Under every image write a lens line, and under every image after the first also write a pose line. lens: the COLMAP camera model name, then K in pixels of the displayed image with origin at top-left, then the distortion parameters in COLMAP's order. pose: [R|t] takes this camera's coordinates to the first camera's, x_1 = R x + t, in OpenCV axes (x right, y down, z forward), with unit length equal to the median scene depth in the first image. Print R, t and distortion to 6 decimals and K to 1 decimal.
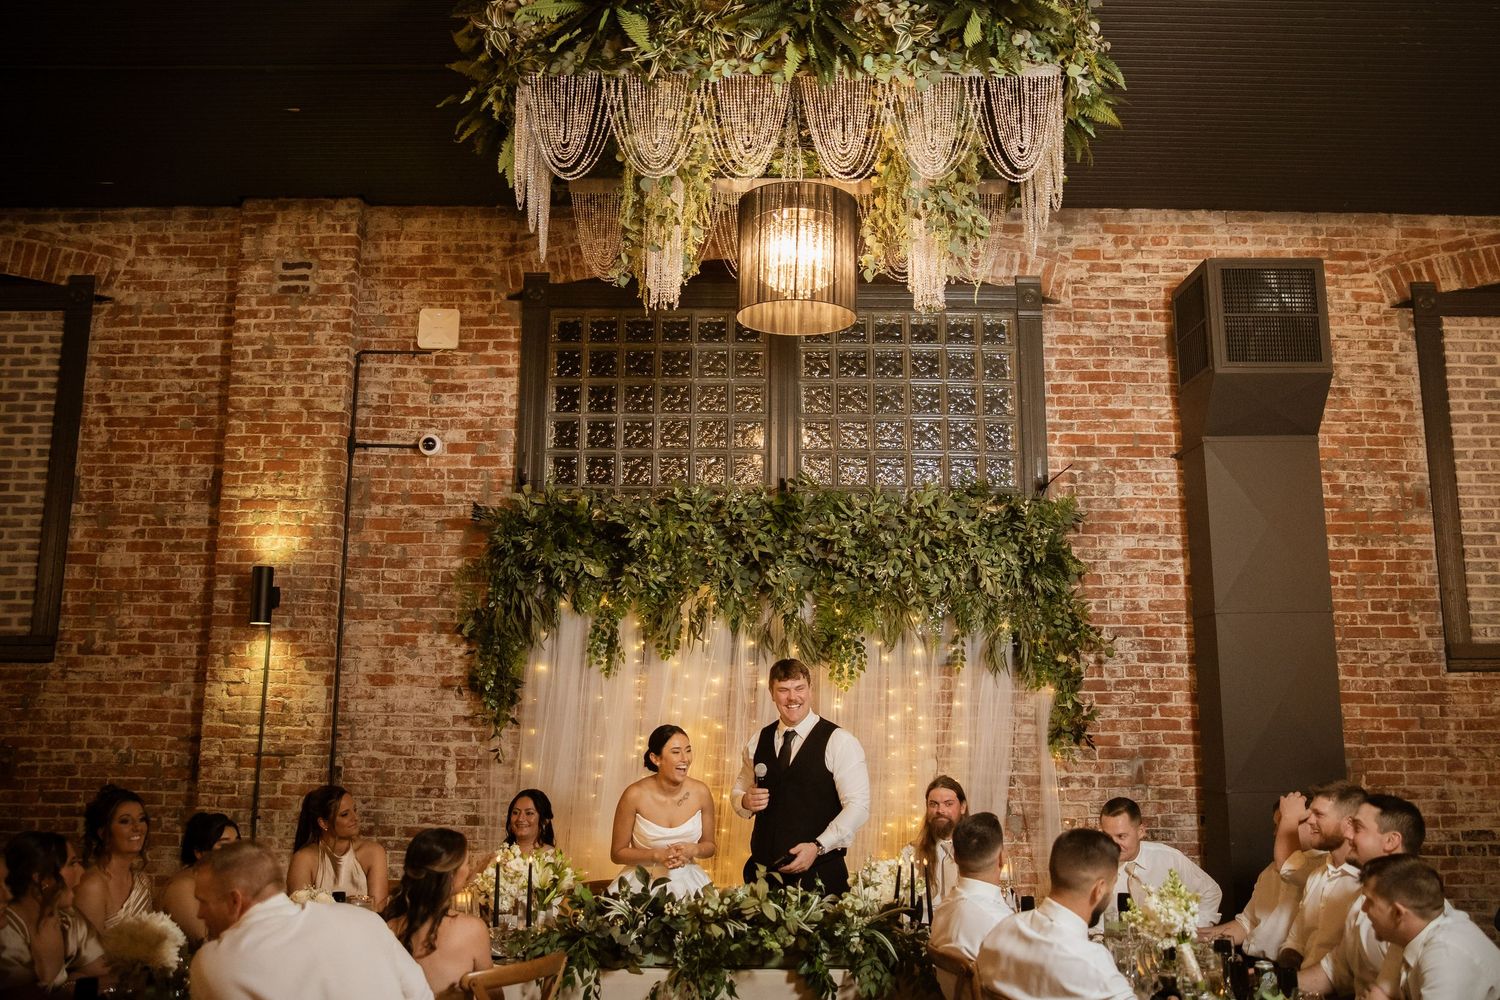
lens RADIAL K [[1310.4, 0, 751.7], [0, 1310.4, 466.8], [0, 0, 1]] dist [-0.103157, 0.112498]
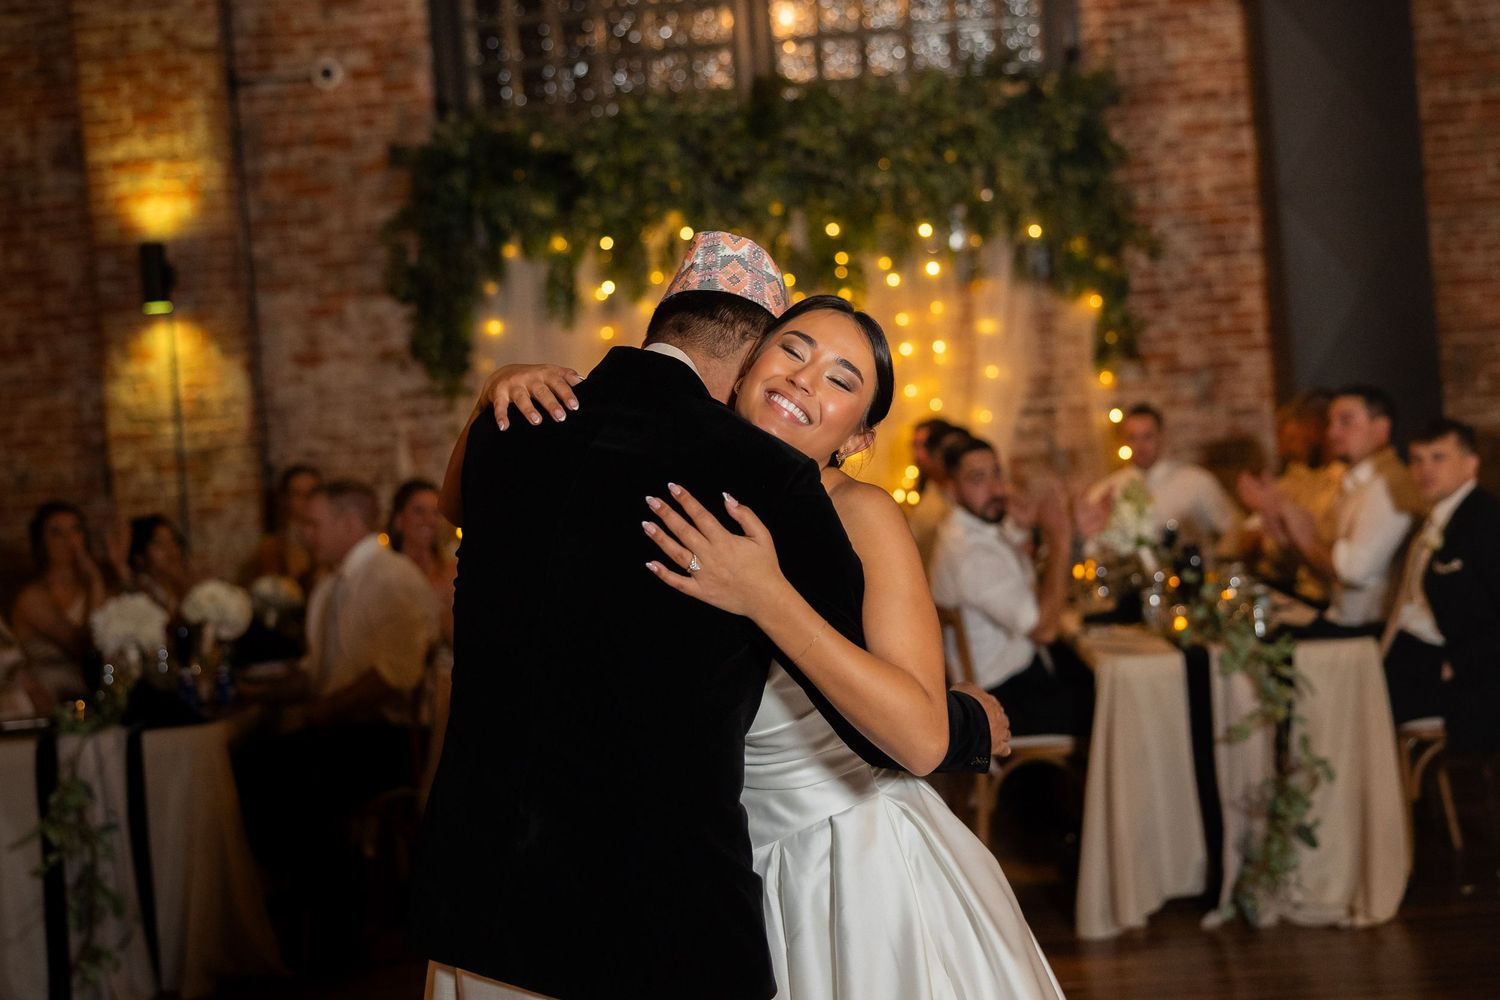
lens RADIAL K [[2000.1, 0, 752.7], [0, 2000.1, 424.7], [0, 0, 1]] dist [0.021912, 0.059975]
pose [[0.995069, -0.085325, -0.050579, 0.067972], [0.094147, 0.972979, 0.210827, -0.044203], [0.031224, -0.214550, 0.976214, -0.285616]]
